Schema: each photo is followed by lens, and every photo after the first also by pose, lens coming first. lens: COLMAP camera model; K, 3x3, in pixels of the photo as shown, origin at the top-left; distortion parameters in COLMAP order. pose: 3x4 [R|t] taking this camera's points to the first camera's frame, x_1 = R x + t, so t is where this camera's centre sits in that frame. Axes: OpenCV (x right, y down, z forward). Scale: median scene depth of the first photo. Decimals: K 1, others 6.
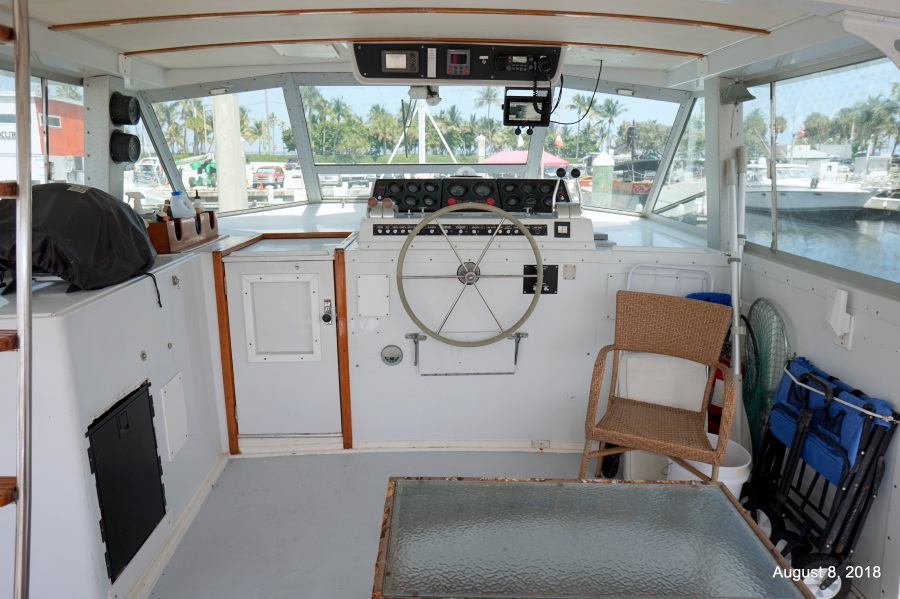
lens RADIAL K [[630.1, 0, 450.0], [0, 630.1, 299.5], [0, 0, 1]] dist [-0.070786, 0.088747]
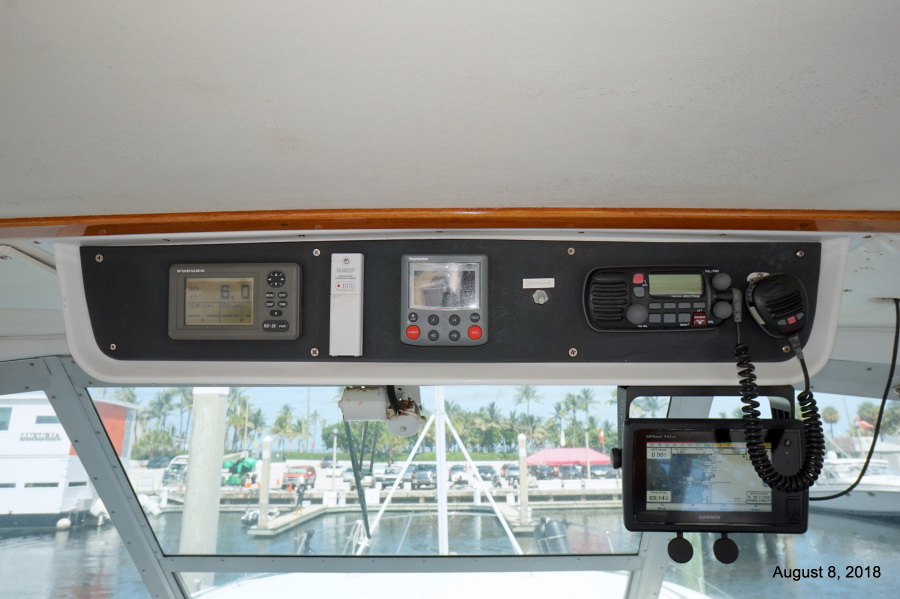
lens RADIAL K [[630.1, 0, 450.0], [0, 630.1, 299.5], [0, 0, 1]] dist [-0.070786, 0.088747]
pose [[0.997993, -0.021464, -0.059580, 0.026150], [-0.007404, 0.894812, -0.446381, -0.212457], [0.062893, 0.445926, 0.892857, 0.621305]]
